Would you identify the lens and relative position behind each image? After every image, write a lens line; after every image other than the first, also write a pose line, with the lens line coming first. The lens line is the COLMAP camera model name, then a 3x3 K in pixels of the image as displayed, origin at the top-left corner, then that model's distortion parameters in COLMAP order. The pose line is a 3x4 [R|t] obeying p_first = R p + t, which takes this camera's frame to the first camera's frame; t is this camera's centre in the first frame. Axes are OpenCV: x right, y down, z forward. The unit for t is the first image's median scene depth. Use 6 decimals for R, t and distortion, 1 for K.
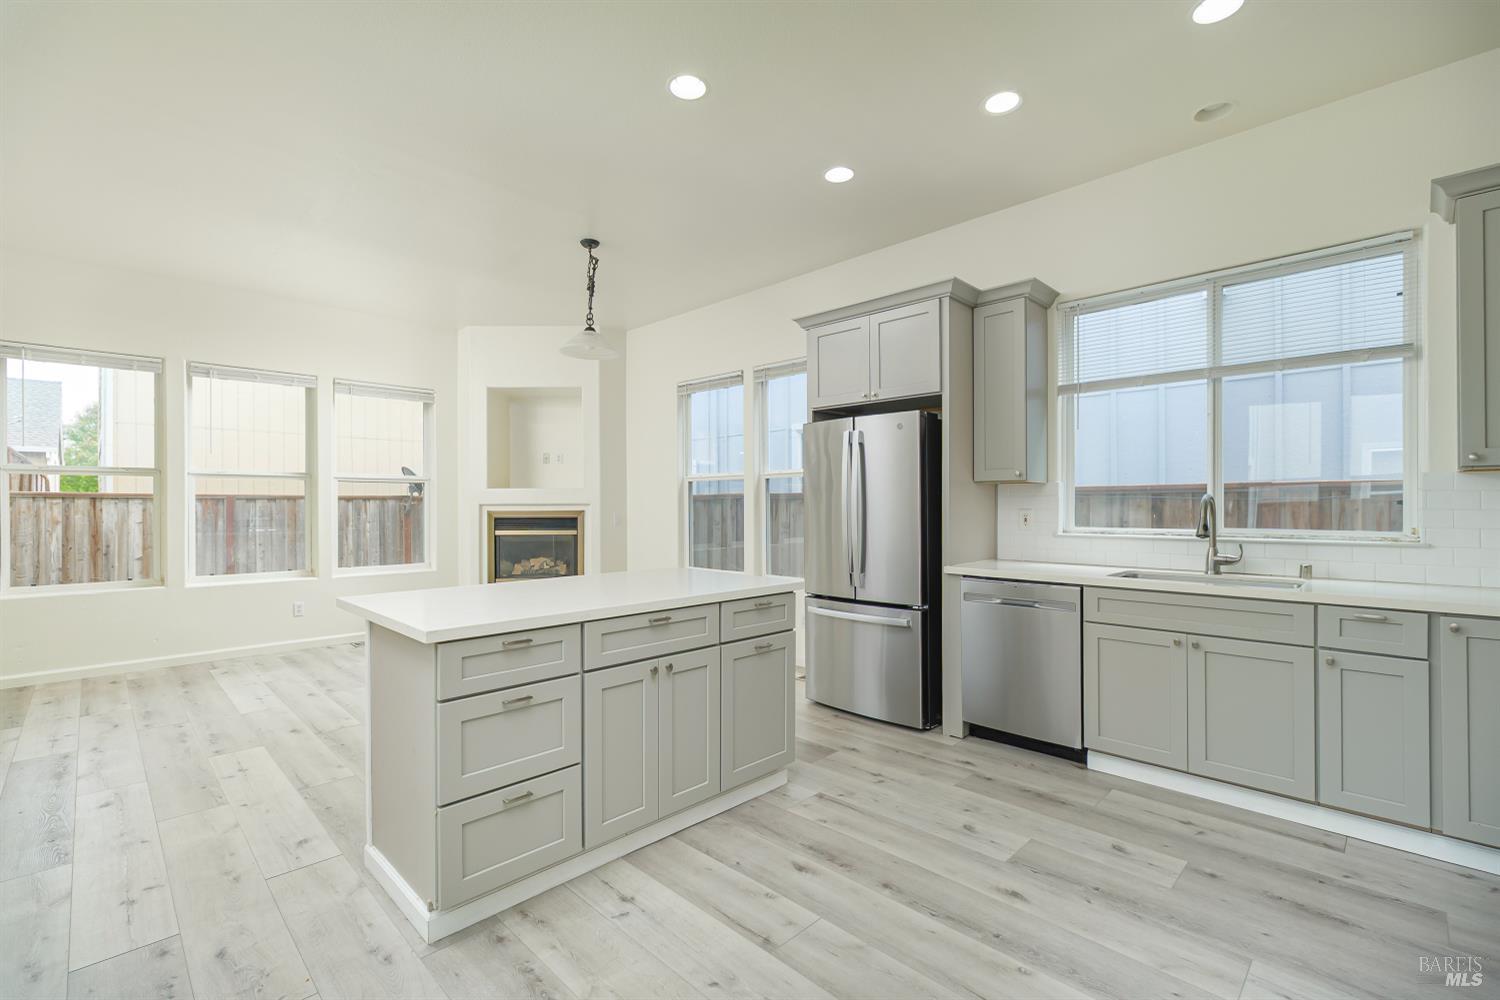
lens RADIAL K [[660.7, 0, 760.5], [0, 660.7, 503.7], [0, 0, 1]] dist [-0.001999, -0.000107]
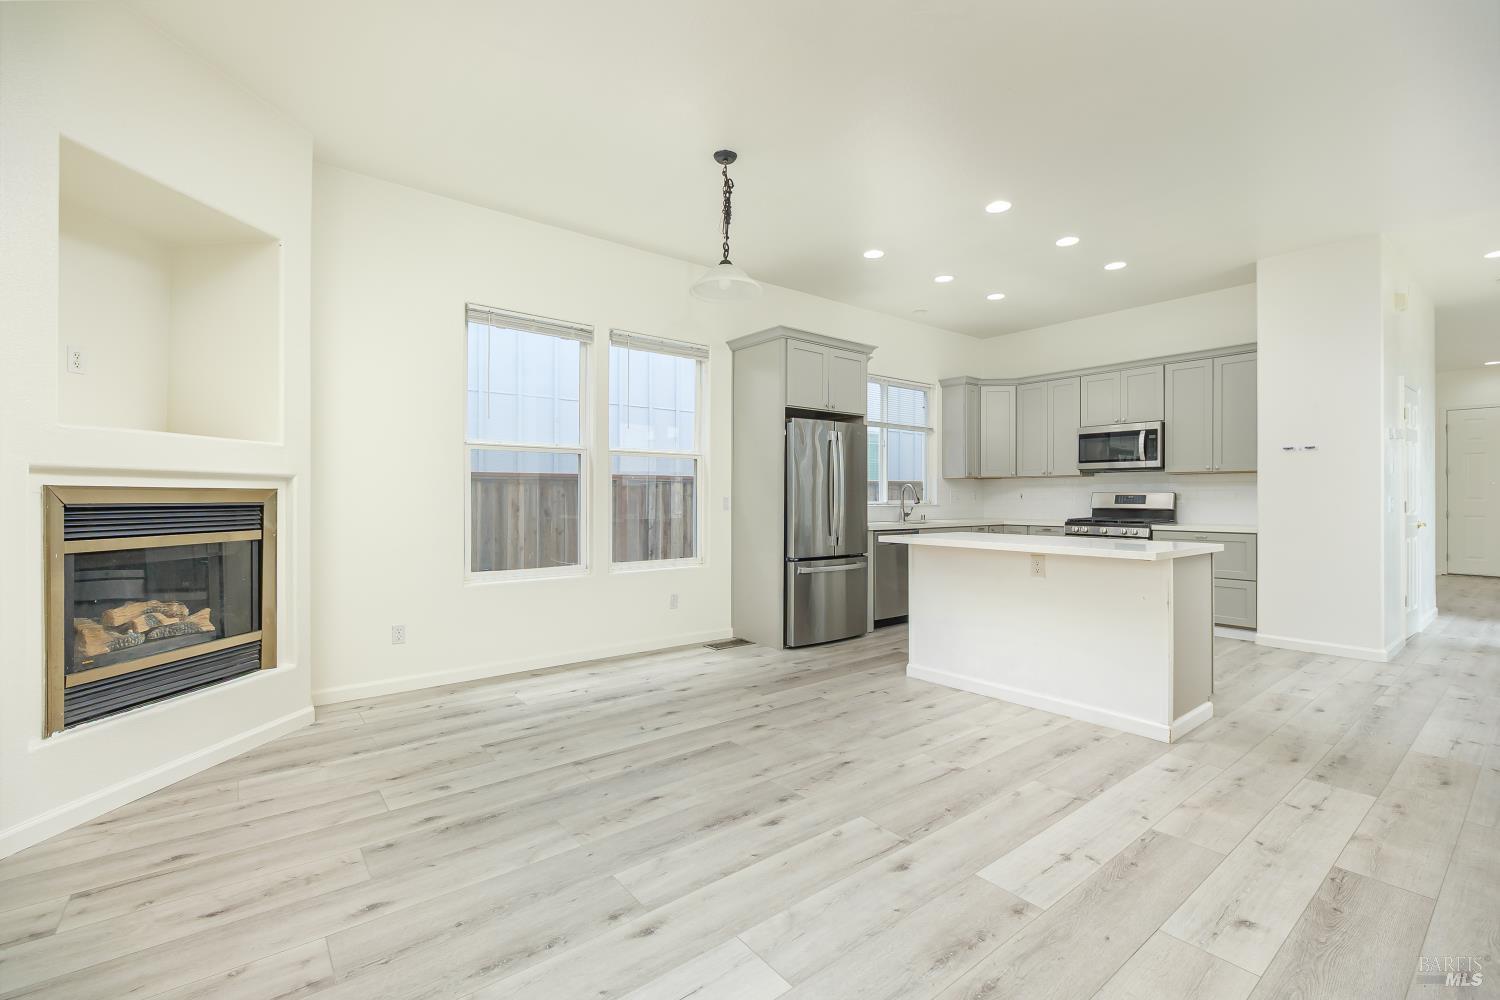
lens RADIAL K [[654.3, 0, 756.4], [0, 654.3, 499.7], [0, 0, 1]] dist [-0.001784, -0.000208]
pose [[0.117810, 0.000467, 0.993036, -0.857019], [-0.002198, 0.999998, -0.000209, 0.021165], [-0.993034, -0.002158, 0.117810, 0.711592]]
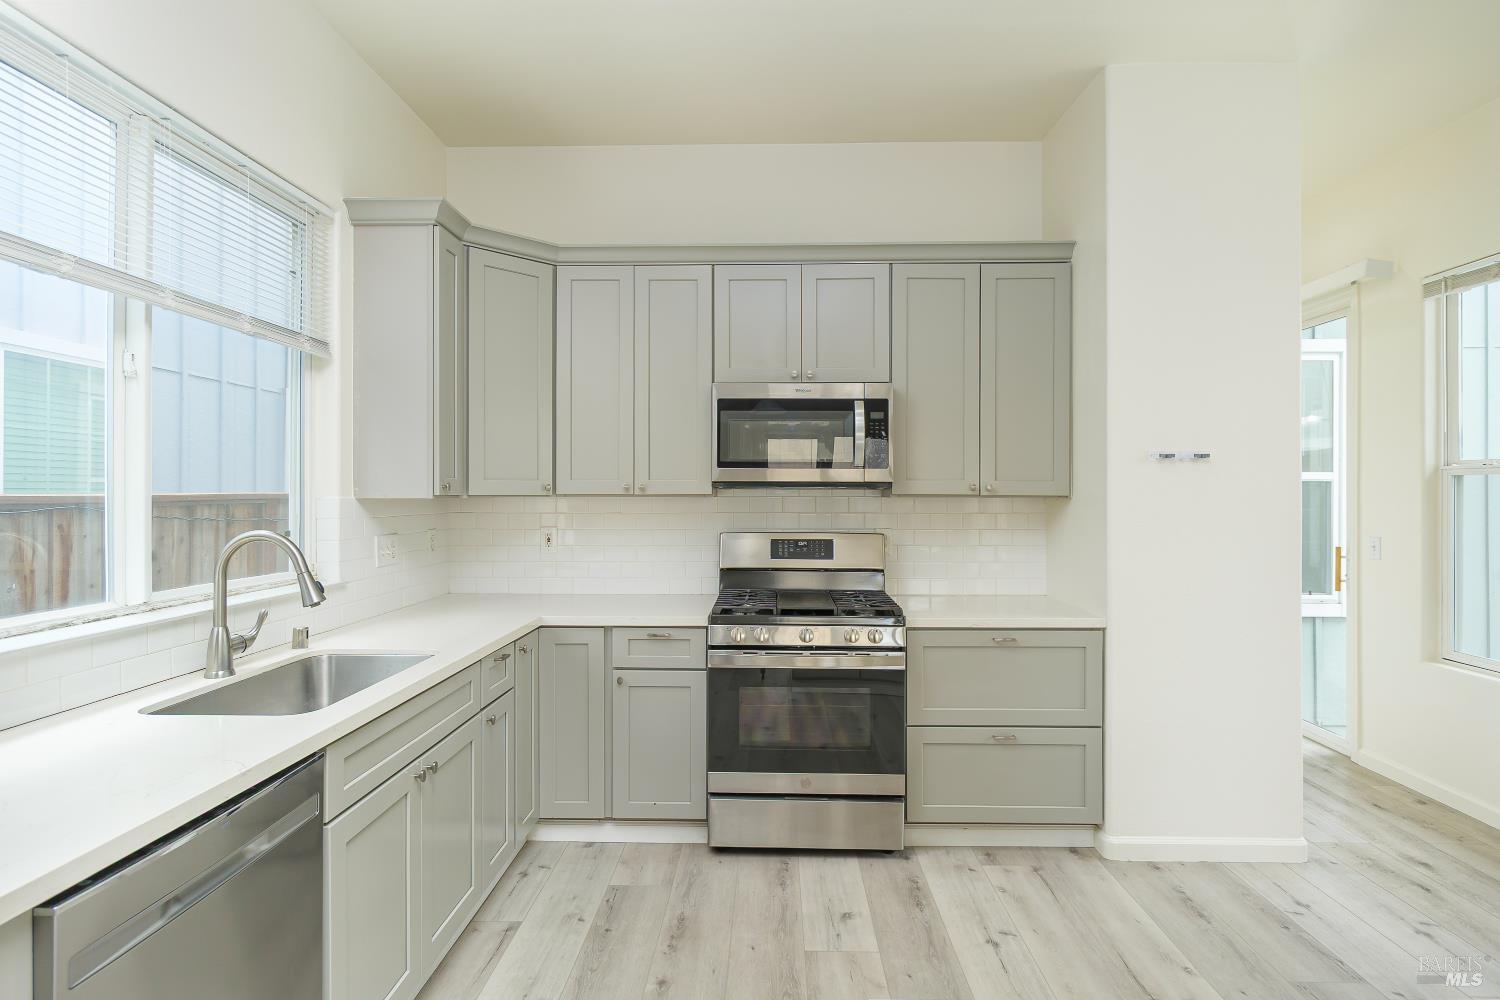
lens RADIAL K [[763.1, 0, 749.9], [0, 763.1, 497.0], [0, 0, 1]] dist [0.000234, -0.000198]
pose [[-0.680864, 0.003322, 0.732402, -0.043996], [0.000116, 0.999990, -0.004429, -0.021805], [-0.732410, -0.002930, -0.680858, 0.647875]]
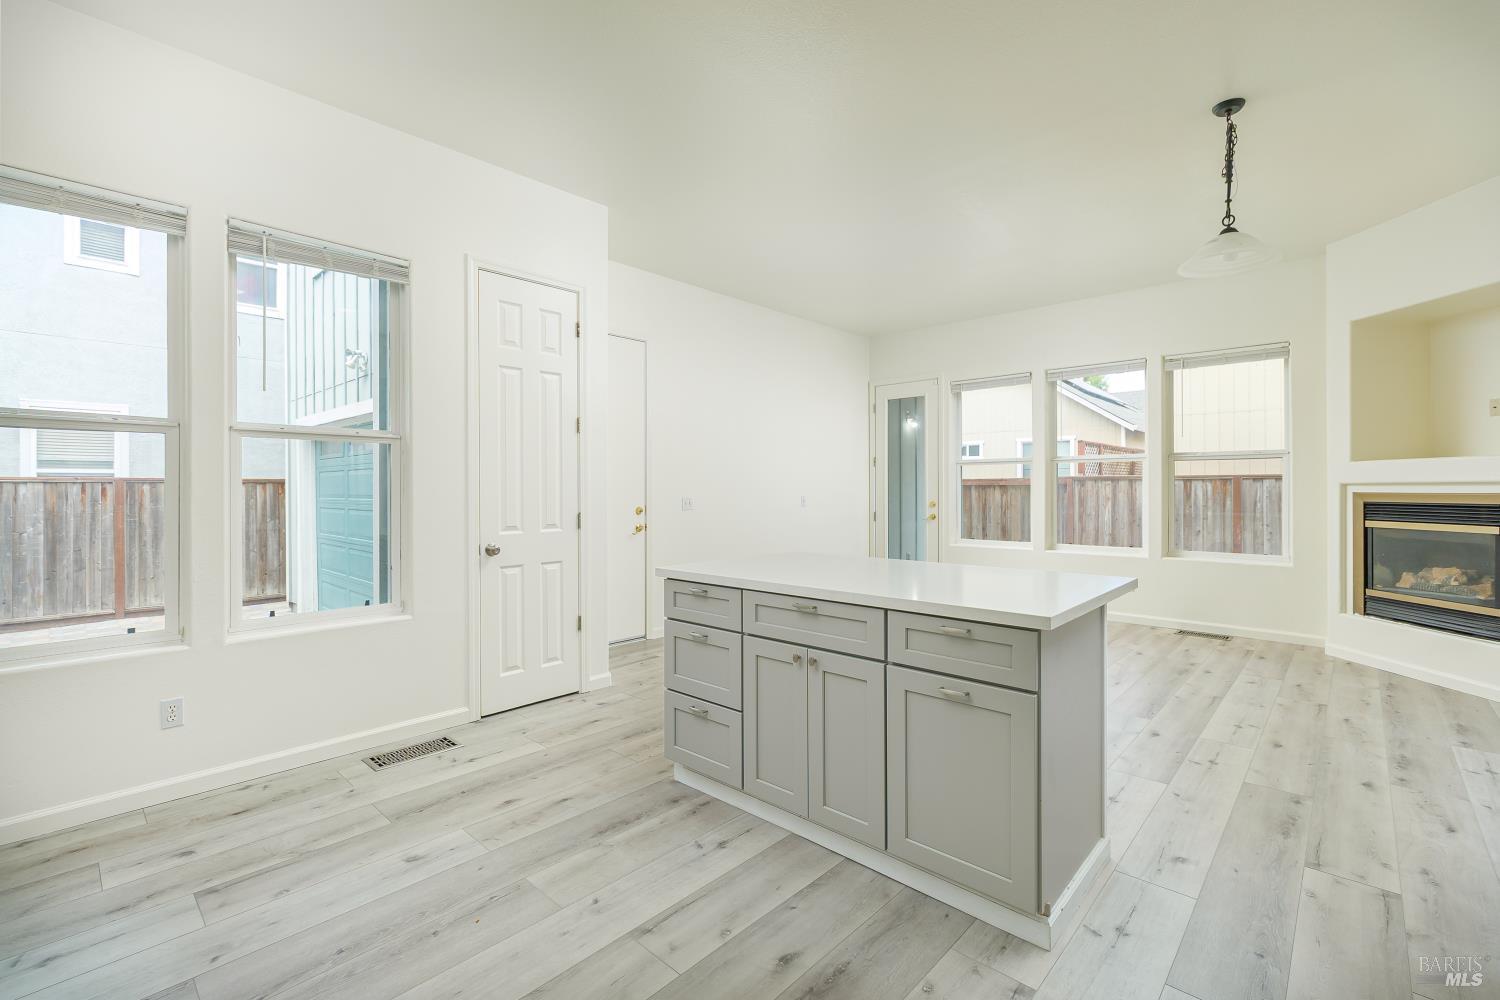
lens RADIAL K [[657.4, 0, 751.9], [0, 657.4, 488.9], [0, 0, 1]] dist [-0.000567, 0.000198]
pose [[0.028569, 0.003498, -0.999586, 0.341927], [0.004576, 0.999983, 0.003630, 0.001585], [0.999581, -0.004678, 0.028552, 0.392680]]
